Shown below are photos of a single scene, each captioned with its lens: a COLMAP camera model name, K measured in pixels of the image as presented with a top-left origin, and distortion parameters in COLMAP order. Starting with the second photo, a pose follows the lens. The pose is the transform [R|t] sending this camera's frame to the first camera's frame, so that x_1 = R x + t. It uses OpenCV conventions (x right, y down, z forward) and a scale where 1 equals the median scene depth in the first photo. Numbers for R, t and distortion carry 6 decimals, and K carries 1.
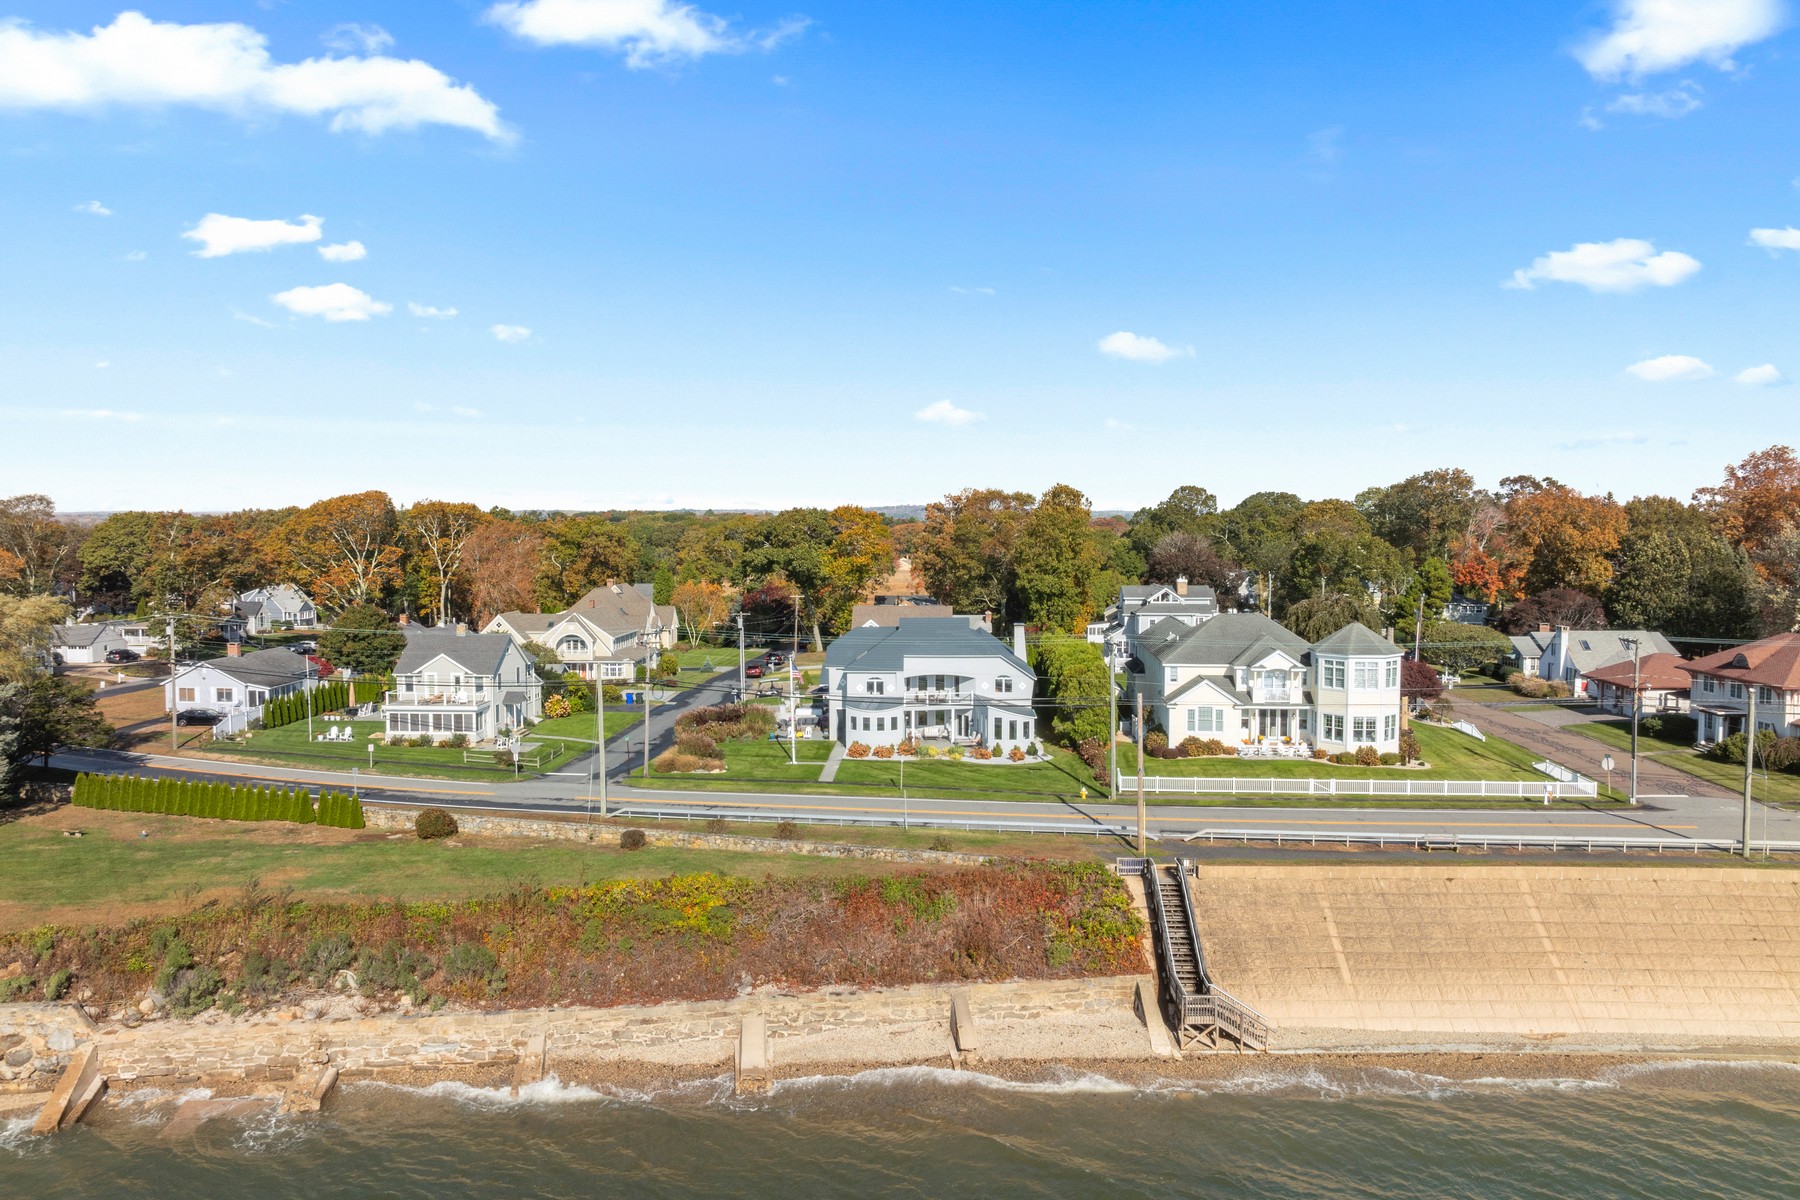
lens RADIAL K [[1243.6, 0, 900.0], [0, 1243.6, 600.0], [0, 0, 1]] dist [-0.029092, -0.004135]
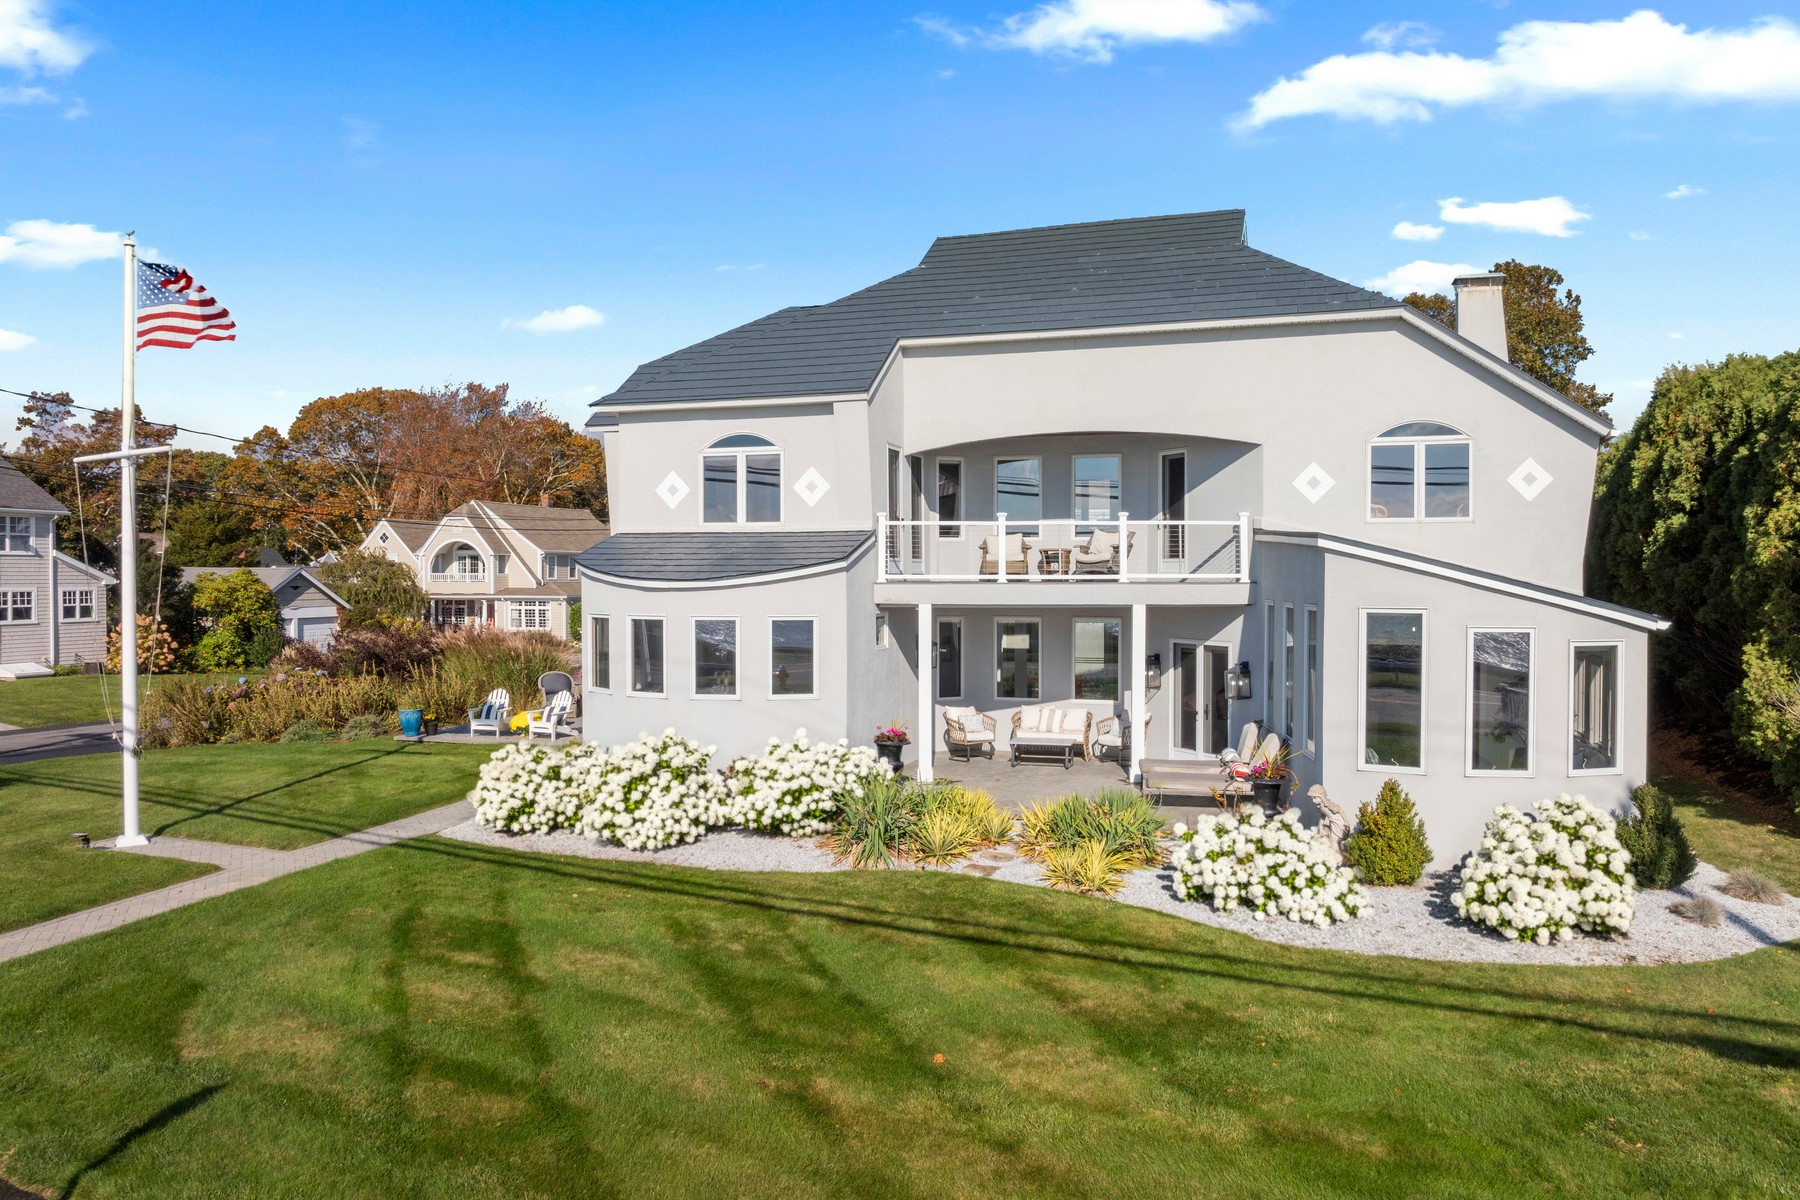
lens RADIAL K [[1243.6, 0, 900.0], [0, 1243.6, 600.0], [0, 0, 1]] dist [-0.029092, -0.004135]
pose [[0.956610, 0.001034, -0.291370, 0.062943], [-0.014324, 0.998951, -0.043483, 0.096173], [0.291019, 0.045770, 0.955622, 0.808209]]
